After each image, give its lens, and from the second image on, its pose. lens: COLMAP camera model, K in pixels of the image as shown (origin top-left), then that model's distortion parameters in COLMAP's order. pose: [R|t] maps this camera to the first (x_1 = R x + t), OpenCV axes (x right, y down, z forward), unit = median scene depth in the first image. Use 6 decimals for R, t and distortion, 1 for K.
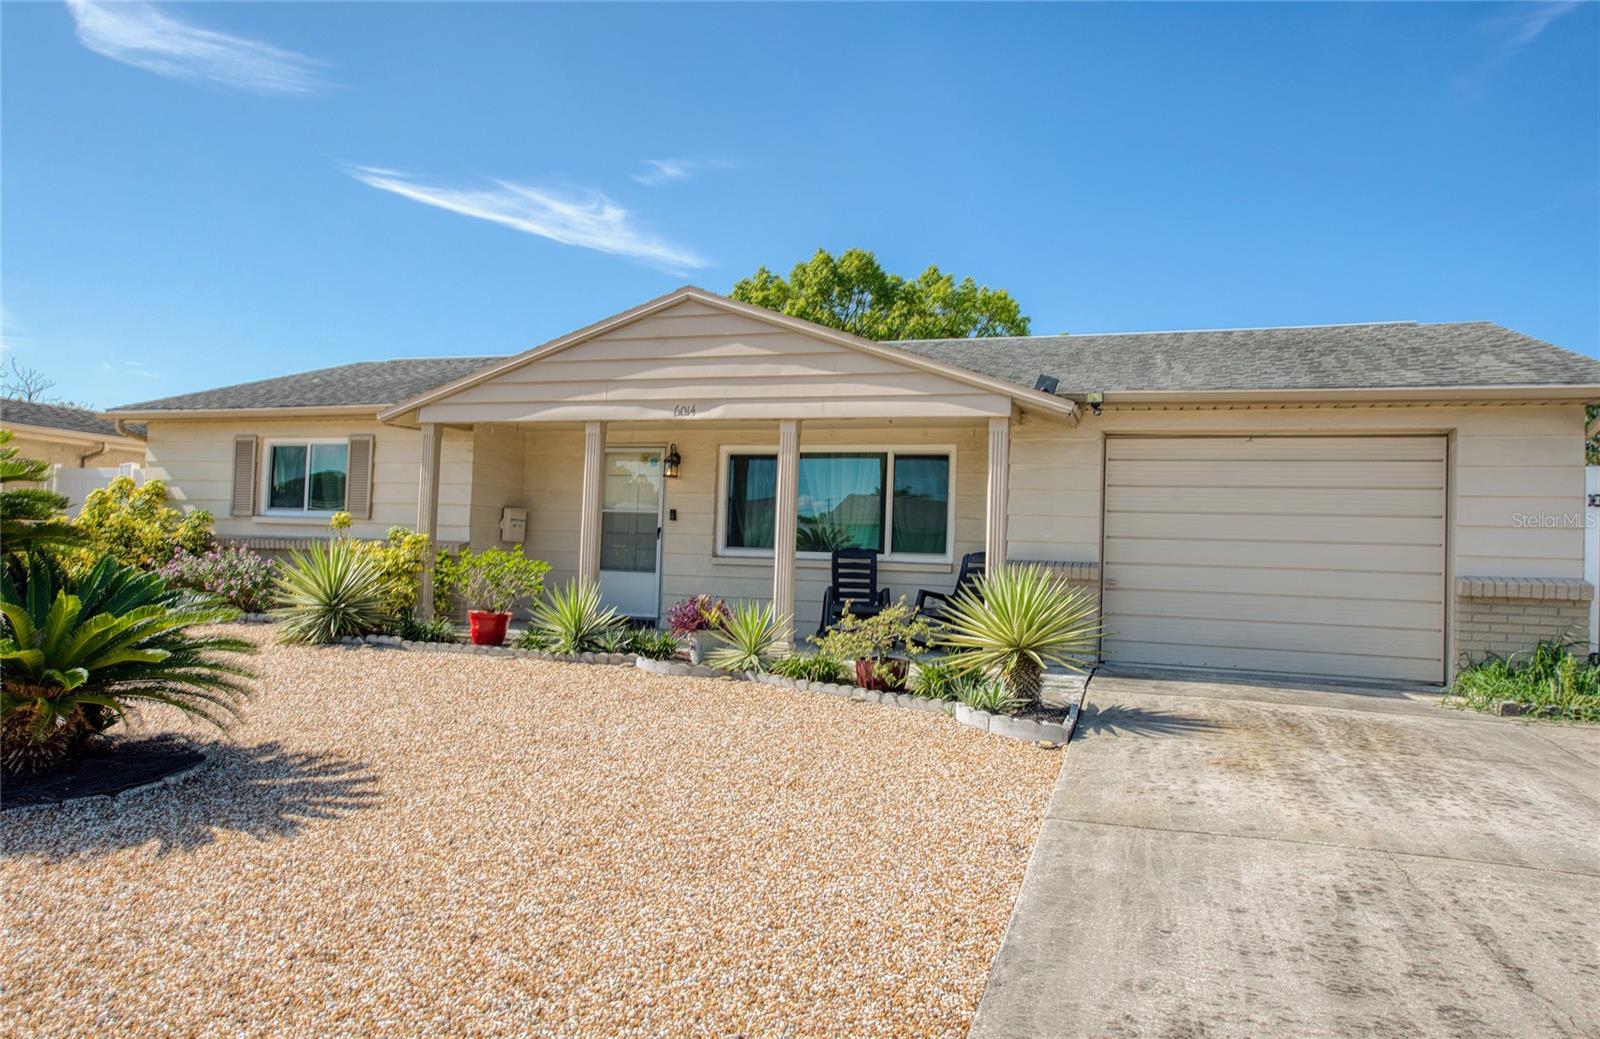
lens RADIAL K [[1148.6, 0, 908.7], [0, 1148.6, 512.6], [0, 0, 1]] dist [0.002031, 0.000638]
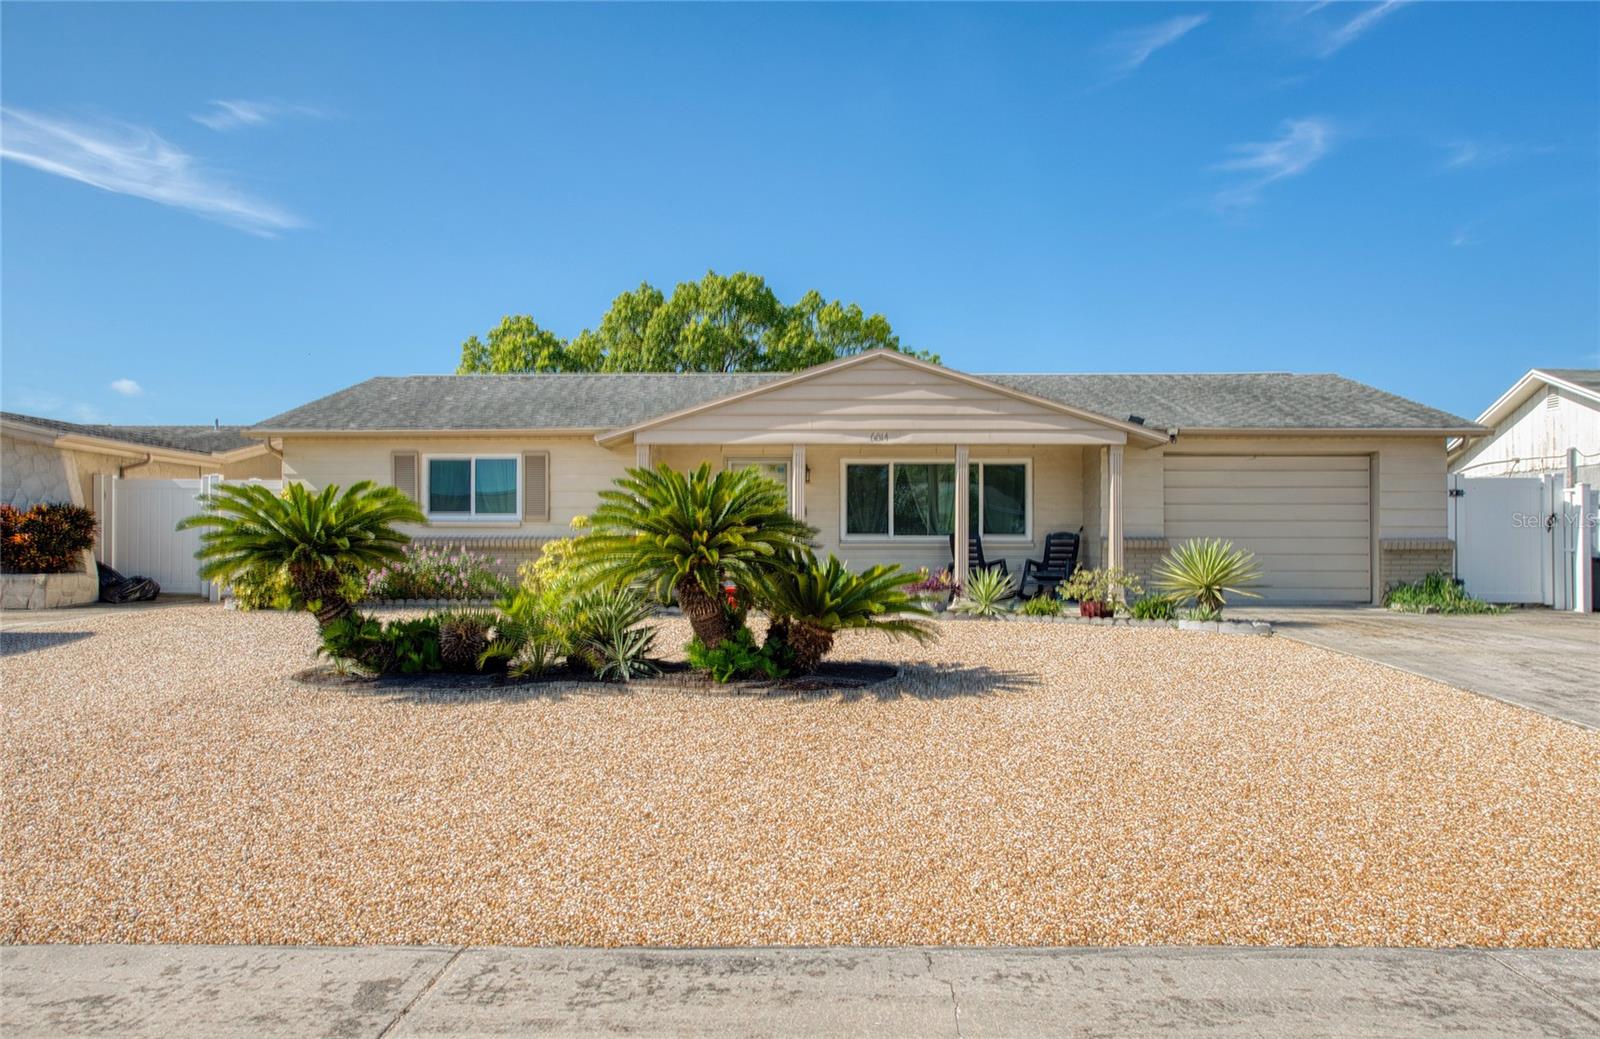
lens RADIAL K [[1269.7, 0, 800.0], [0, 1269.7, 519.5], [0, 0, 1]] dist [-0.005675, -0.003045]
pose [[0.952419, -0.025462, 0.303725, -0.653798], [0.018533, 0.999499, 0.025676, -0.026378], [-0.304227, -0.018825, 0.952414, -0.379199]]
